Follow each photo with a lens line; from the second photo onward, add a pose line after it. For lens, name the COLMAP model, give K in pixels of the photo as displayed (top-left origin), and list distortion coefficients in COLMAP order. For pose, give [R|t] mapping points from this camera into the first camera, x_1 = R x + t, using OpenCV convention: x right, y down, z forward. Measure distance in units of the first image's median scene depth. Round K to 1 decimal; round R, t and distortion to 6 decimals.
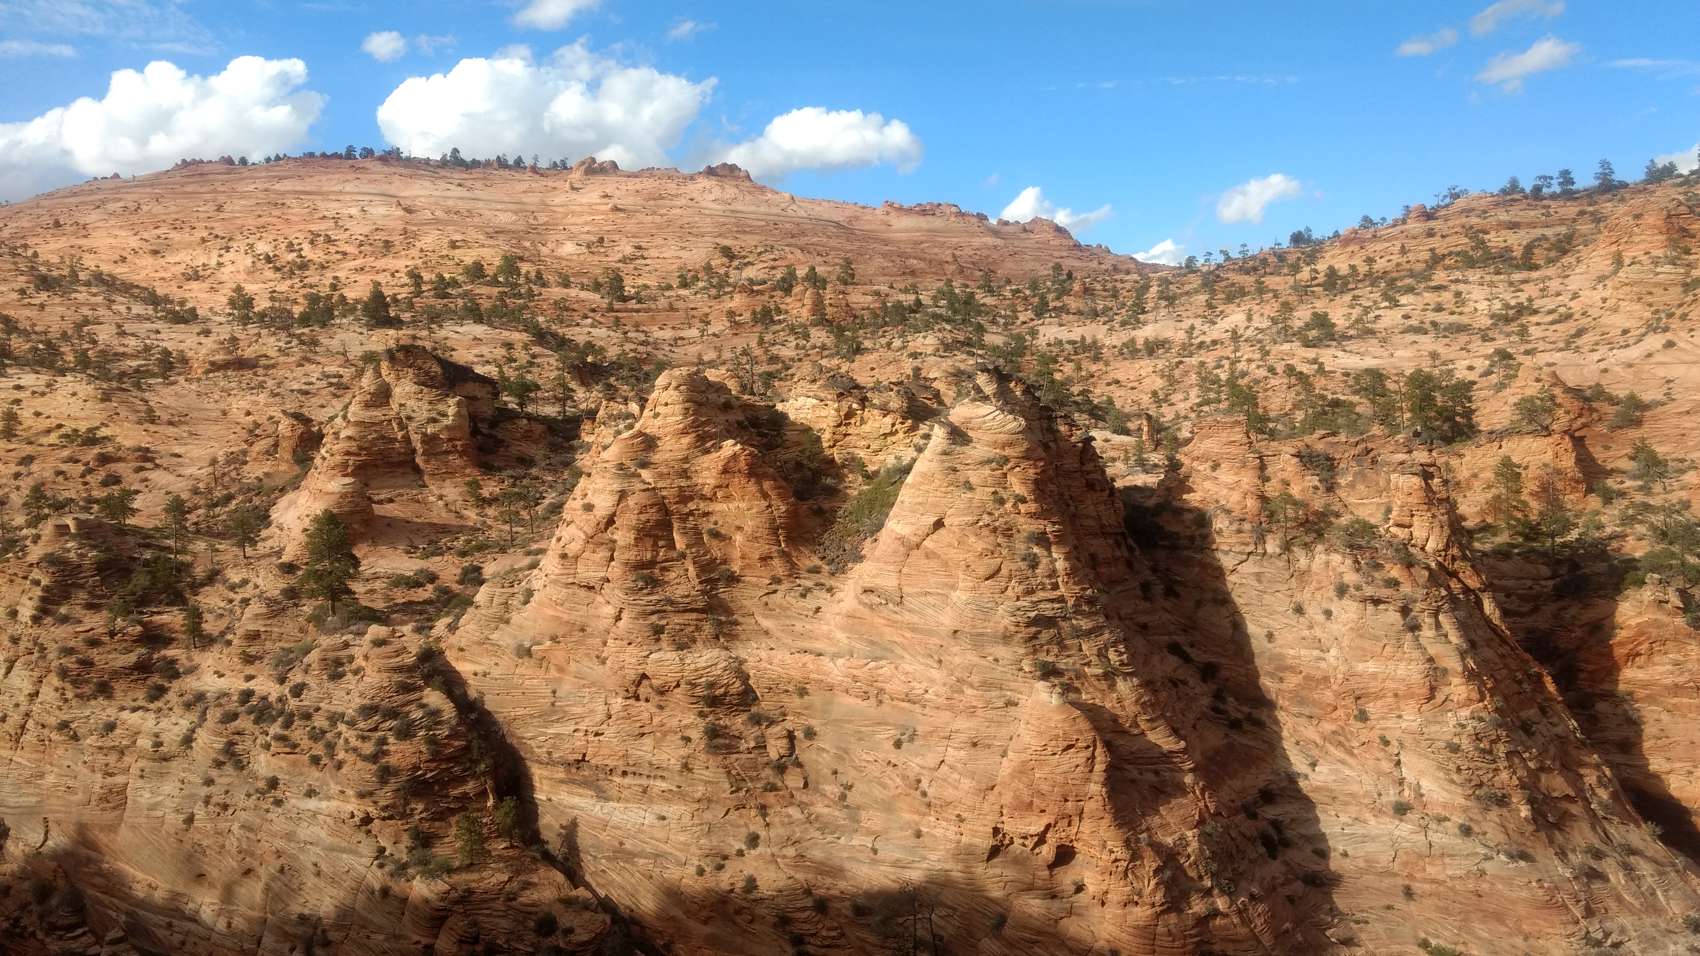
lens RADIAL K [[1377.0, 0, 850.0], [0, 1377.0, 478.0], [0, 0, 1]] dist [0.039030, 0.051219]
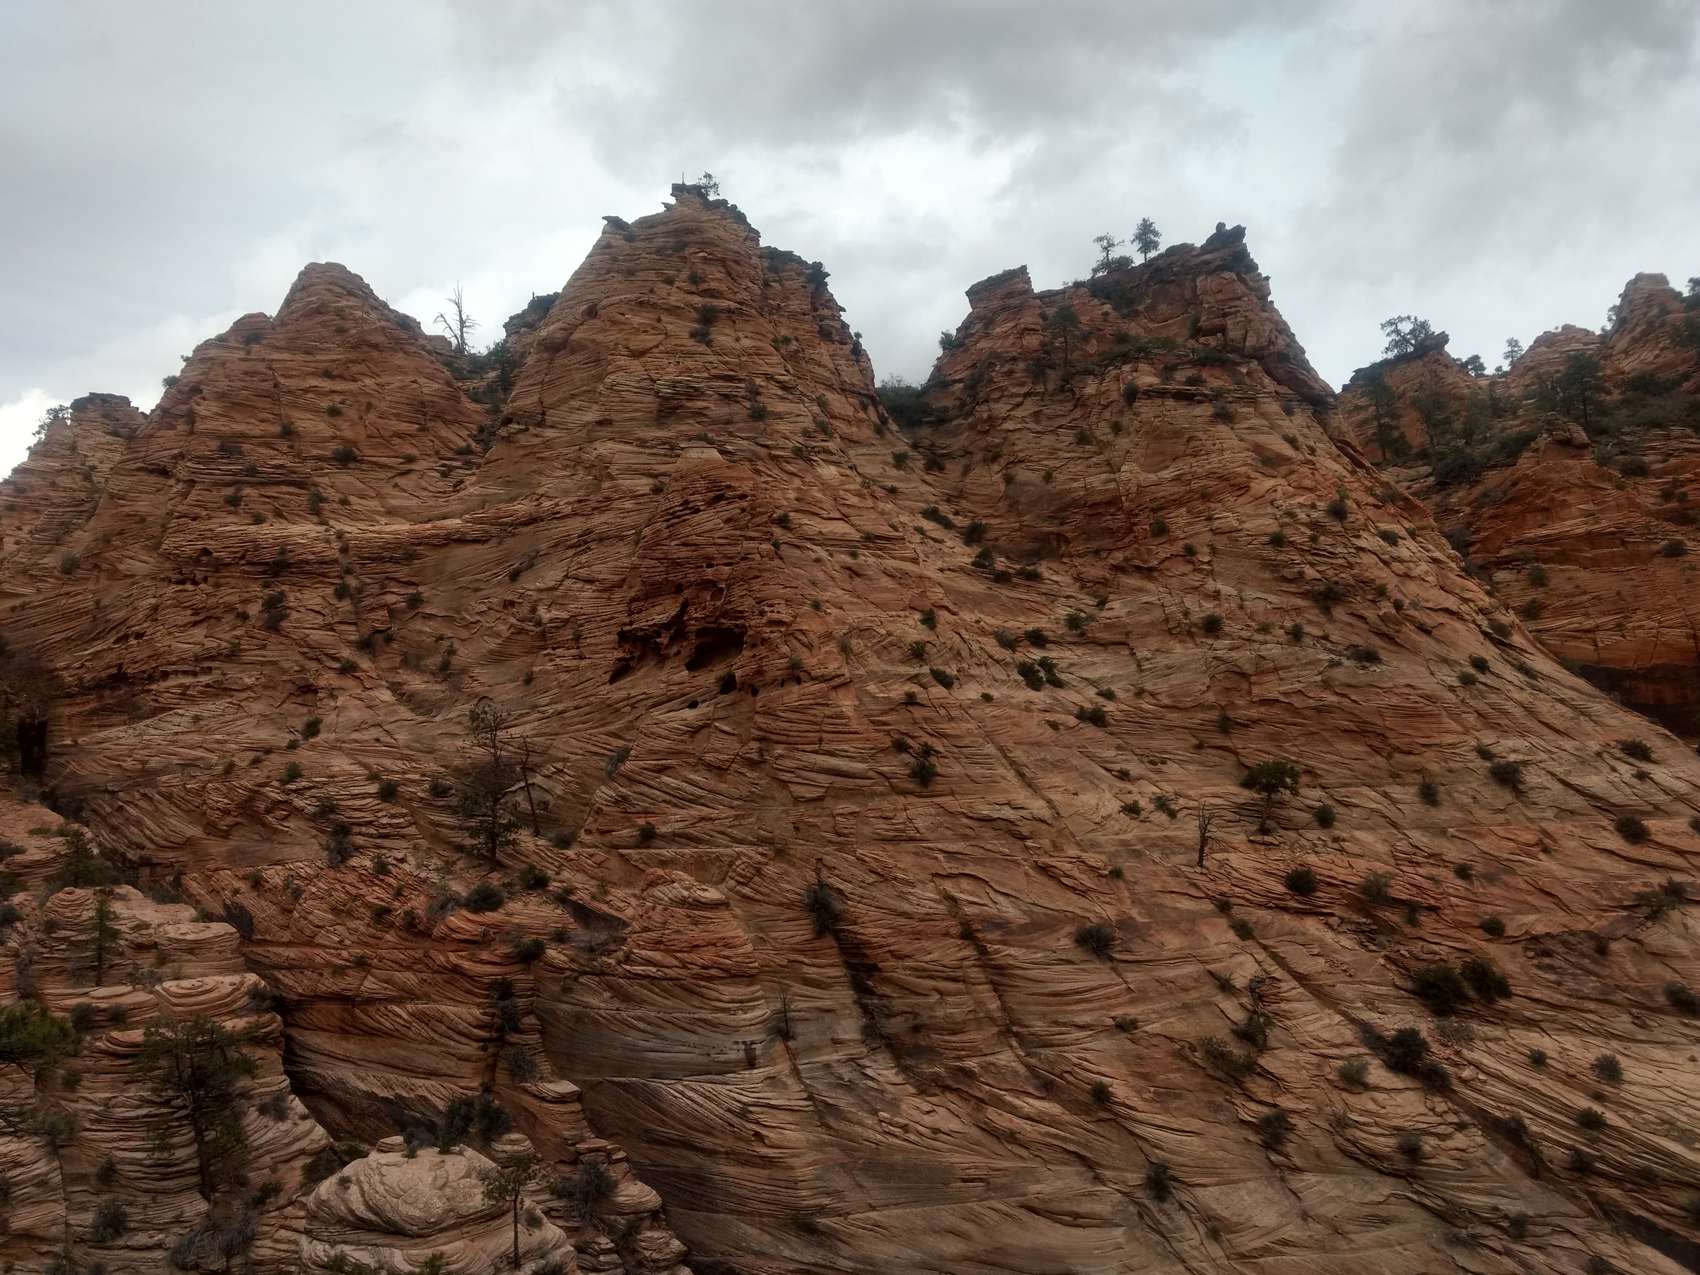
lens RADIAL K [[1368.4, 0, 841.9], [0, 1368.4, 639.1], [0, 0, 1]] dist [0.008169, 0.097205]
pose [[0.999620, -0.025380, 0.010722, 0.189176], [0.026911, 0.982864, -0.182356, 0.348558], [-0.005910, 0.182576, 0.983174, 0.301637]]
